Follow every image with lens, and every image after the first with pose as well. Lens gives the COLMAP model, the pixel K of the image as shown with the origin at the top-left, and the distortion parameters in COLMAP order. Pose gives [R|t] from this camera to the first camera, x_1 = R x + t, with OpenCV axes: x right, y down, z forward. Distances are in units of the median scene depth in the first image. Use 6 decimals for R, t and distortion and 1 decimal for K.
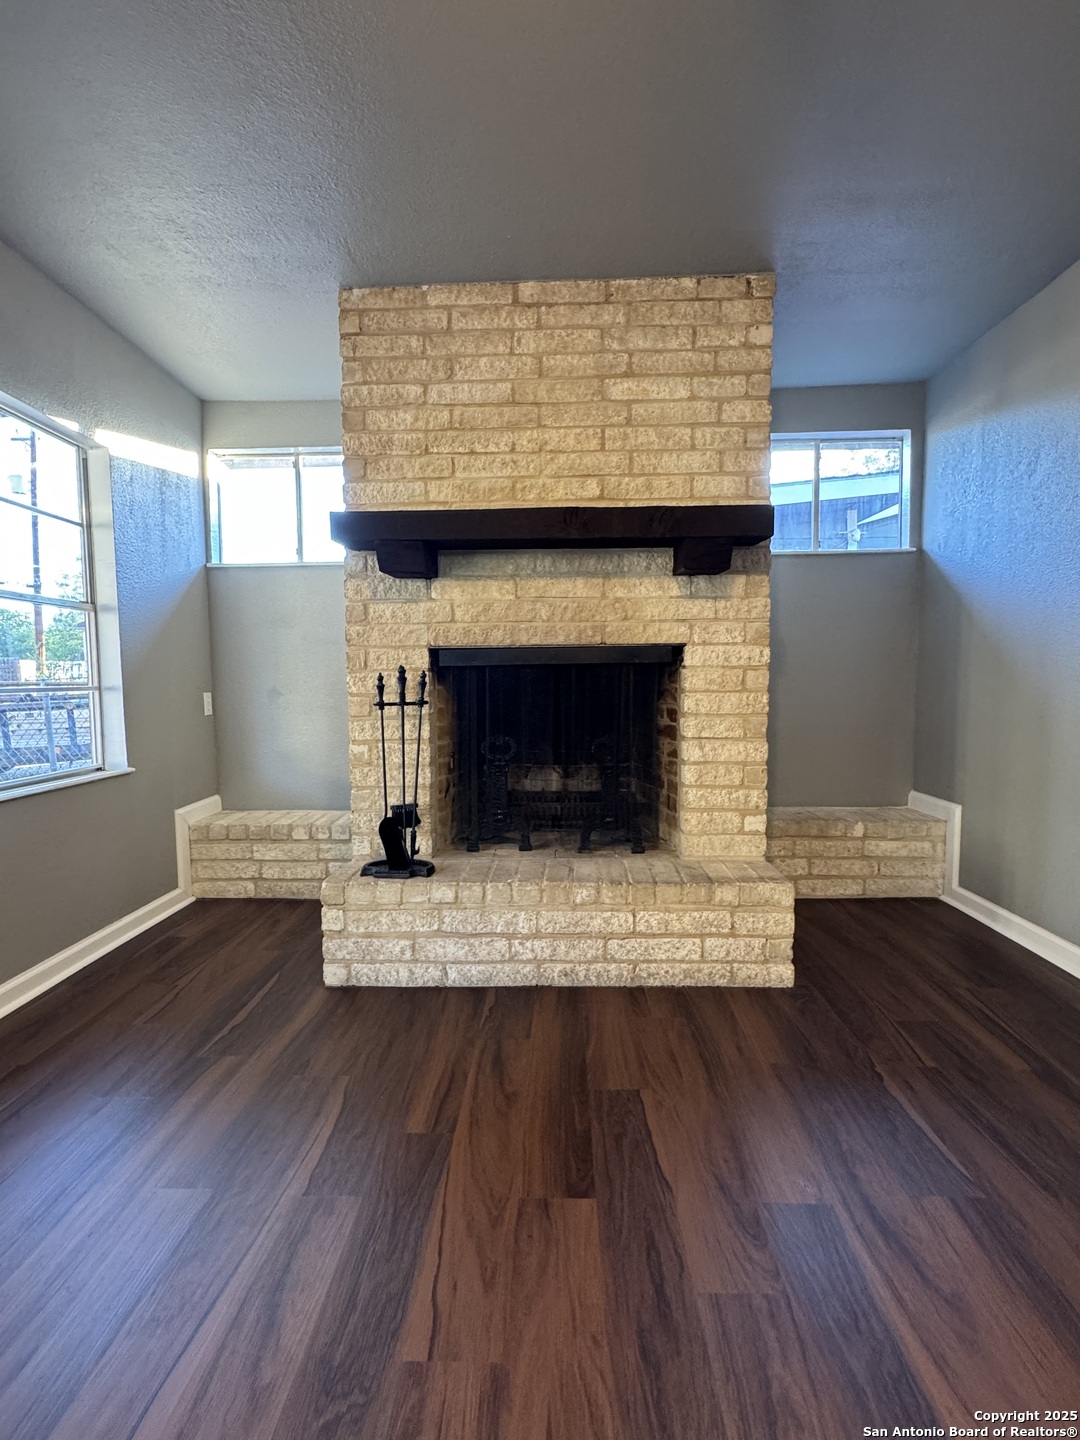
lens RADIAL K [[674.2, 0, 541.1], [0, 674.2, 720.9], [0, 0, 1]] dist [-0.002071, 0.000284]
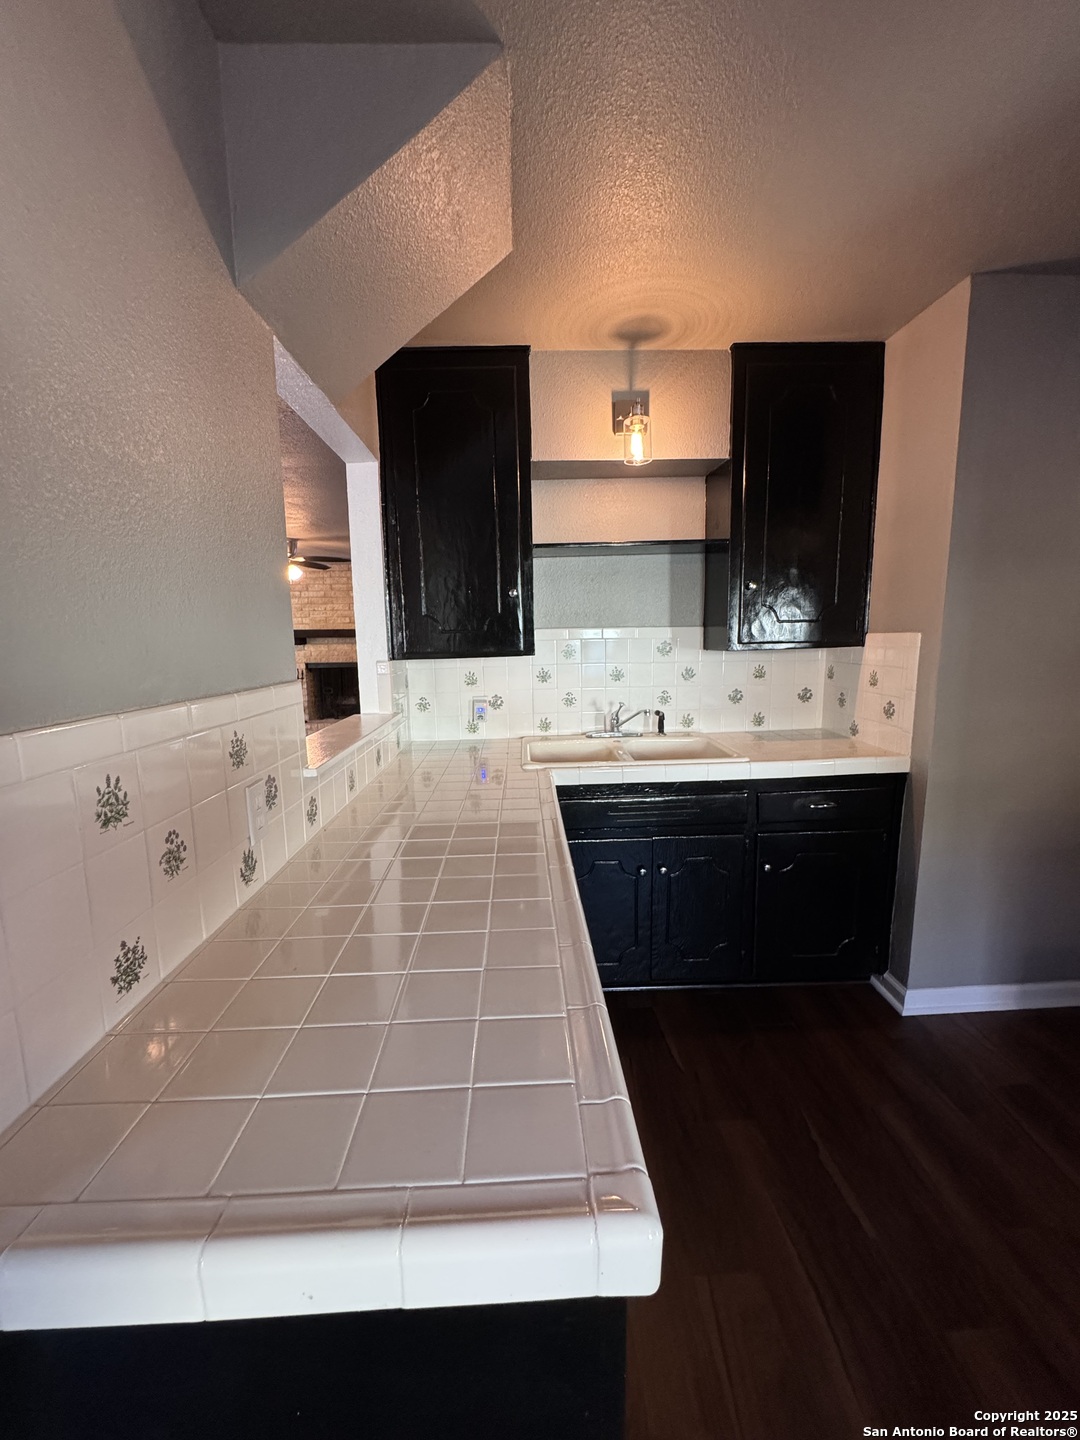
lens RADIAL K [[572.4, 0, 543.4], [0, 572.4, 719.5], [0, 0, 1]] dist [-0.003074, 0.000614]
pose [[0.998094, -0.015752, 0.059672, 0.954182], [0.011149, 0.996991, 0.076713, -0.028449], [-0.060700, -0.075901, 0.995266, -2.238174]]
